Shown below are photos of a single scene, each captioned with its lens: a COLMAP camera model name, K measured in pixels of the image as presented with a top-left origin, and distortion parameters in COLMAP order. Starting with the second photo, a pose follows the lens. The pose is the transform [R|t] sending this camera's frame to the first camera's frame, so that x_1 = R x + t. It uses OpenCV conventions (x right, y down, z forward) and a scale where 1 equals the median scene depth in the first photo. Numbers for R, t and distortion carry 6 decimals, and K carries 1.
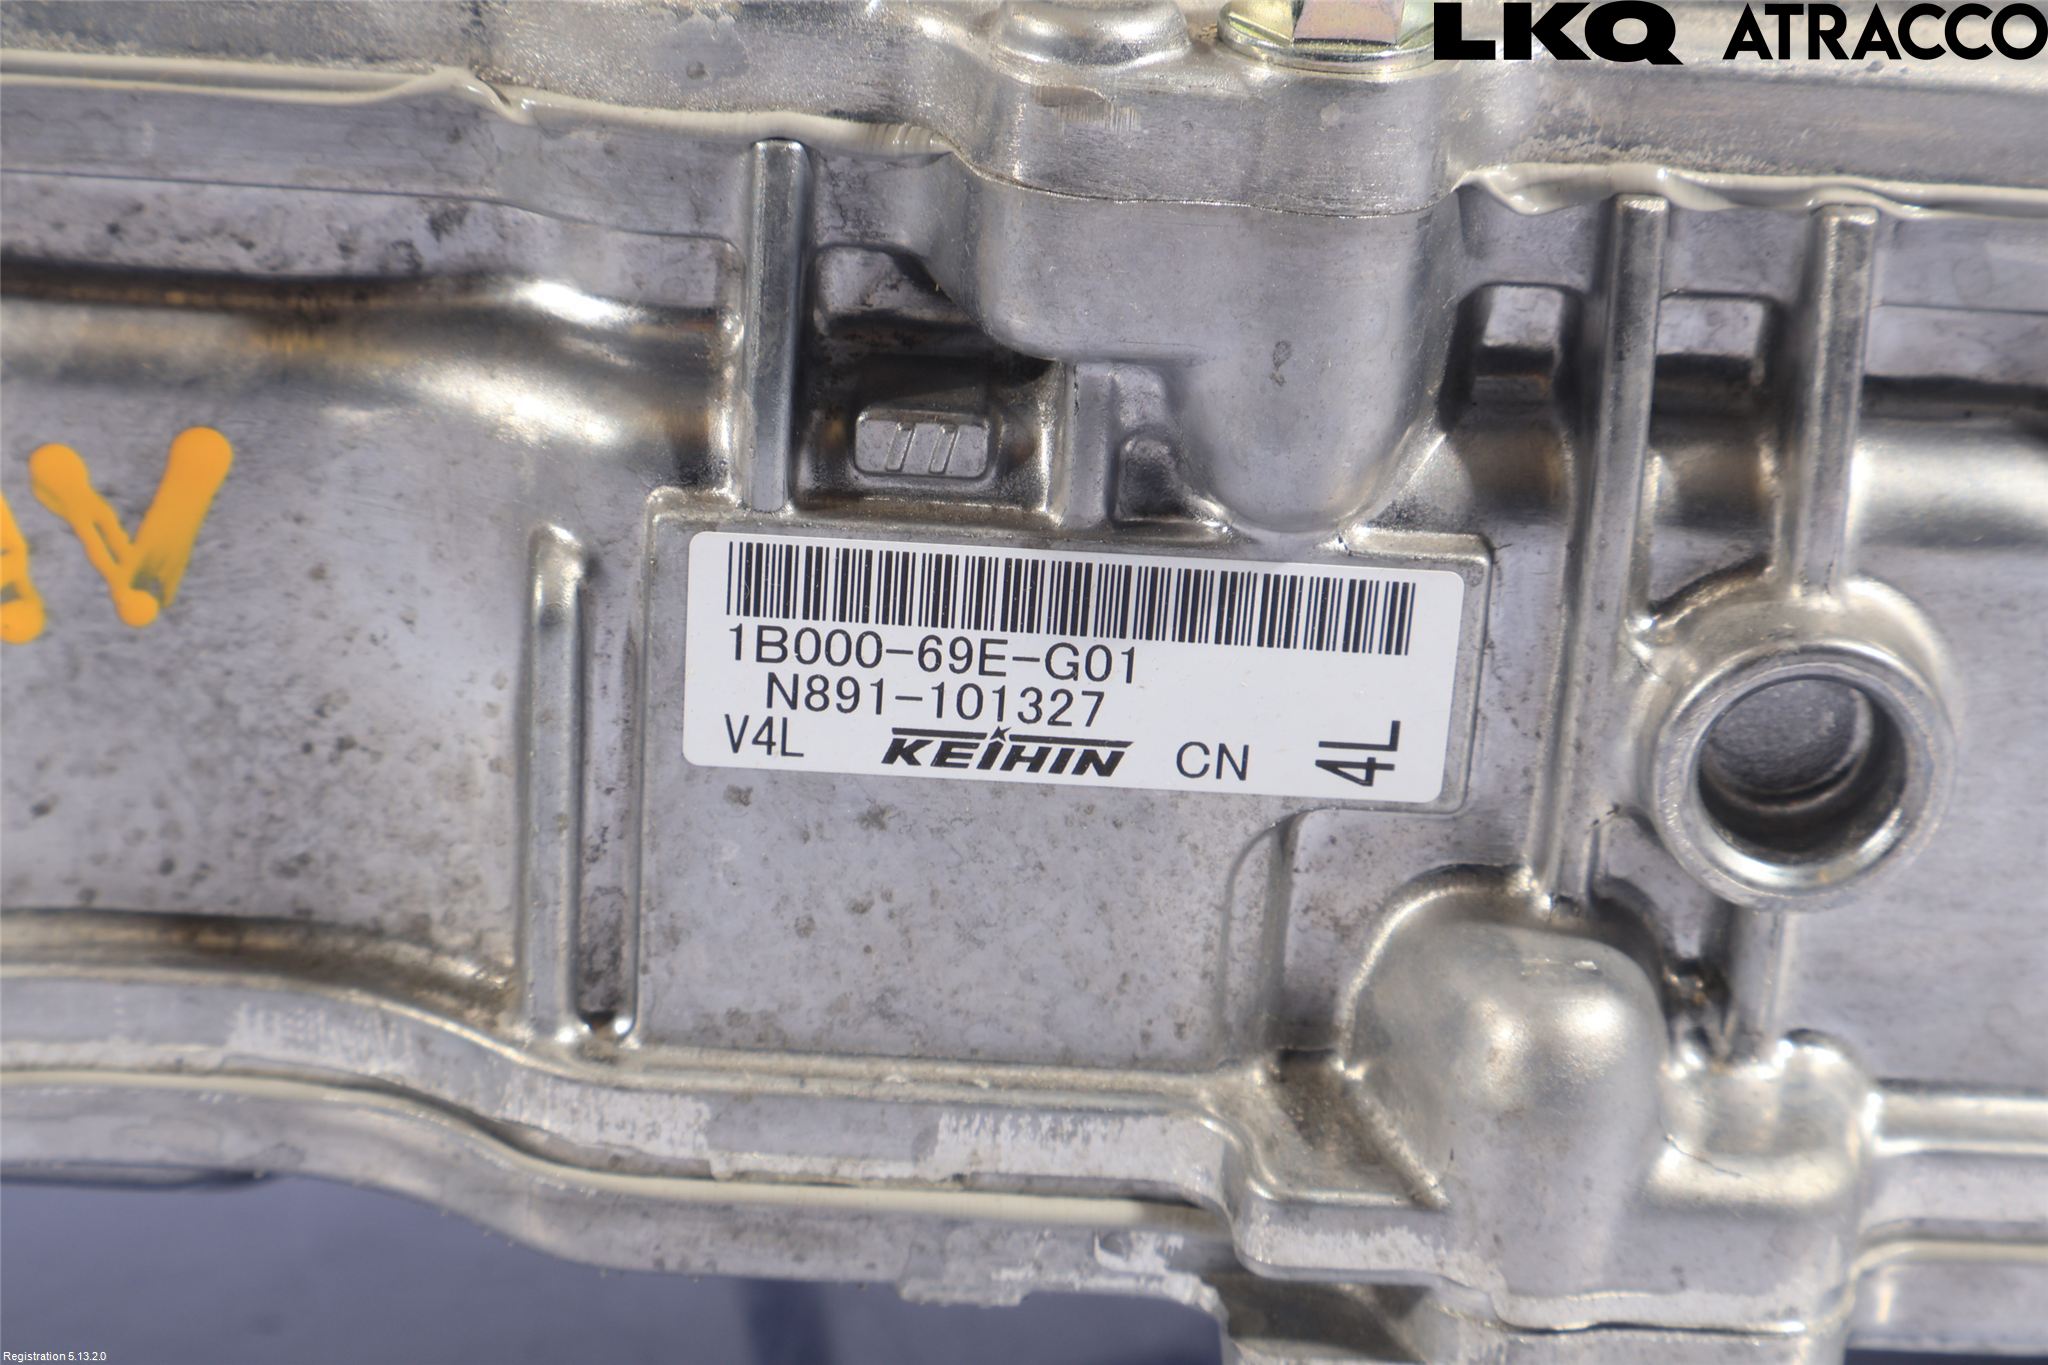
lens RADIAL K [[4273.6, 0, 1024.0], [0, 4273.6, 682.5], [0, 0, 1]] dist [-0.018300, -0.012062]
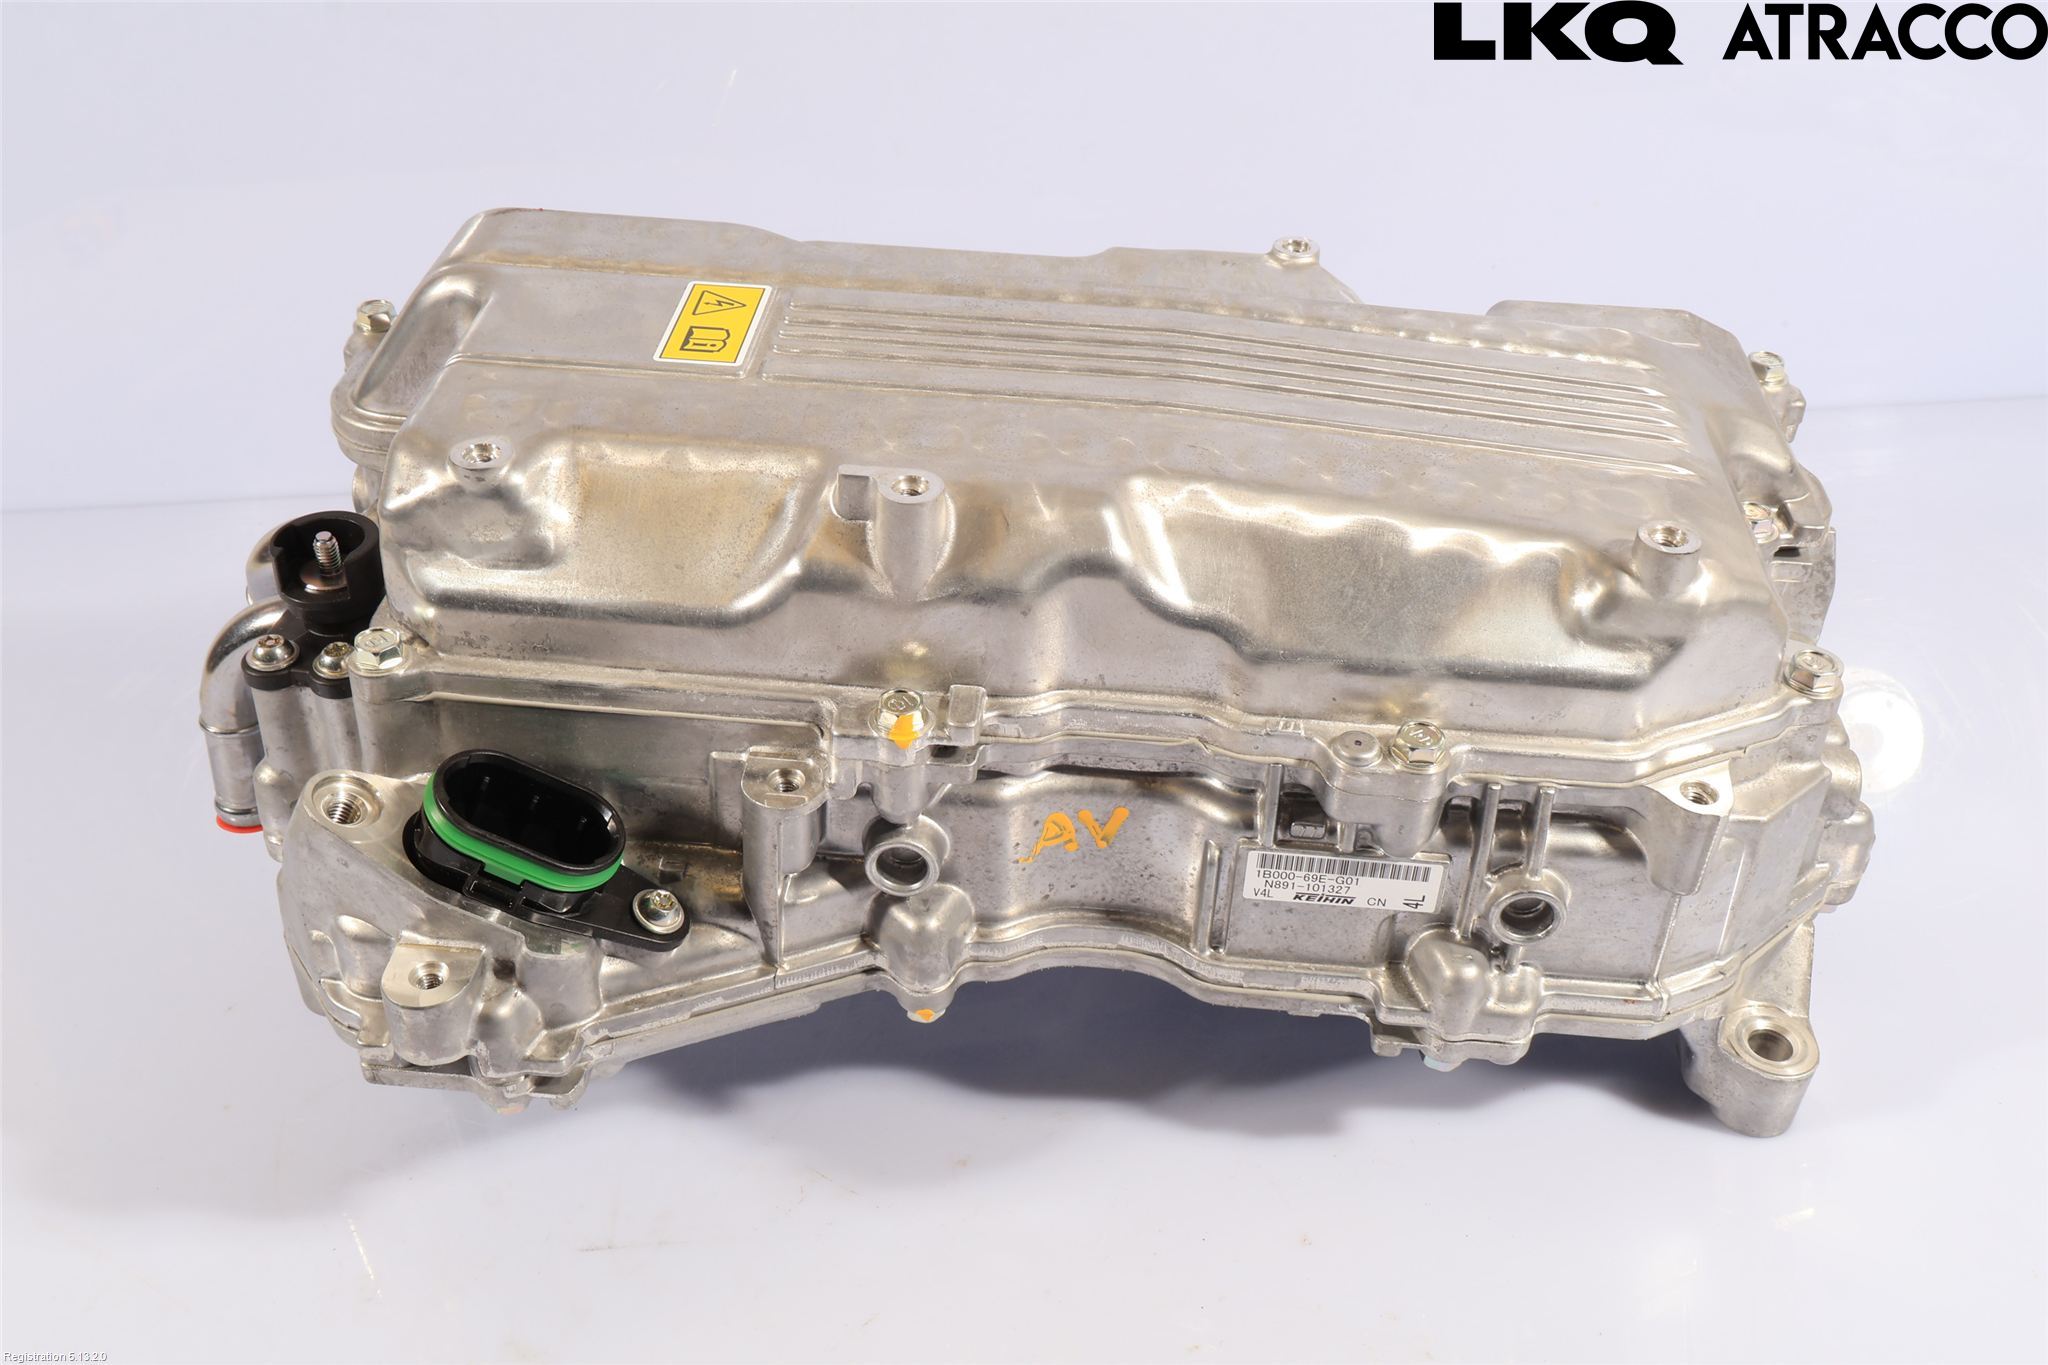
lens RADIAL K [[1920.7, 0, 1024.0], [0, 1920.7, 682.5], [0, 0, 1]] dist [0.004391, 0.000677]
pose [[0.995412, 0.029000, -0.091181, -0.124669], [-0.009938, 0.979145, 0.202918, -0.538256], [0.095164, -0.201081, 0.974941, -0.728085]]
